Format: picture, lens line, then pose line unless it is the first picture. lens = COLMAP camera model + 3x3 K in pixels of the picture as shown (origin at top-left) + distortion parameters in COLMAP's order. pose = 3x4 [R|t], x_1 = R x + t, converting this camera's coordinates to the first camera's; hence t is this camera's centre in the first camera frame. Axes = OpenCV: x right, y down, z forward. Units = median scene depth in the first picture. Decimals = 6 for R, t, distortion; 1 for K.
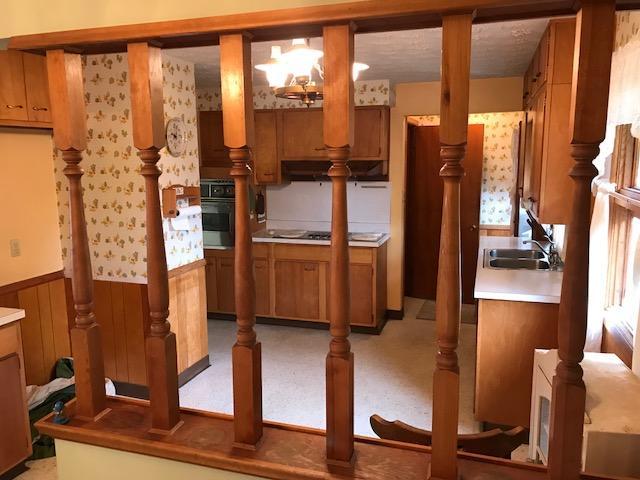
lens RADIAL K [[521.1, 0, 320.9], [0, 521.1, 238.6], [0, 0, 1]] dist [0.030164, -0.013409]
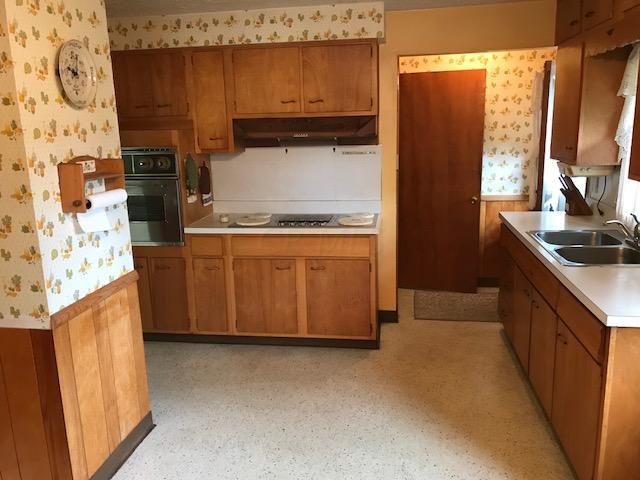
lens RADIAL K [[521.6, 0, 321.2], [0, 521.6, 234.6], [0, 0, 1]] dist [0.035935, -0.062791]
pose [[0.987176, -0.050922, 0.151298, -0.079222], [0.042850, 0.997503, 0.056140, -0.027434], [-0.153779, -0.048937, 0.986893, 0.280088]]
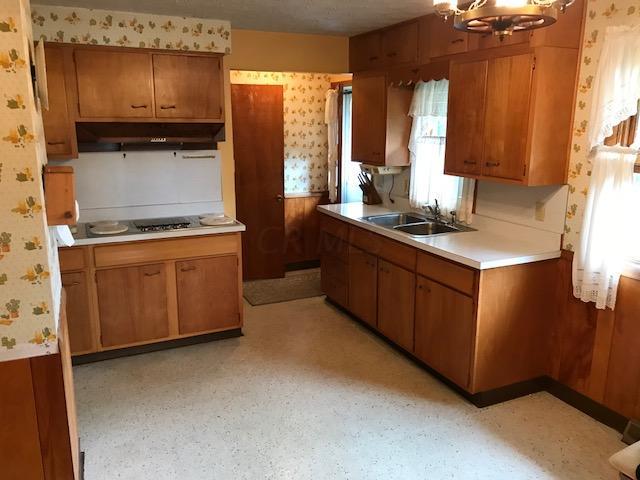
lens RADIAL K [[521.6, 0, 321.2], [0, 521.6, 234.6], [0, 0, 1]] dist [0.035935, -0.062791]
pose [[0.730754, -0.132642, 0.669630, -0.343154], [0.095287, 0.991157, 0.092346, -0.041063], [-0.675957, -0.003676, 0.736931, 0.310016]]
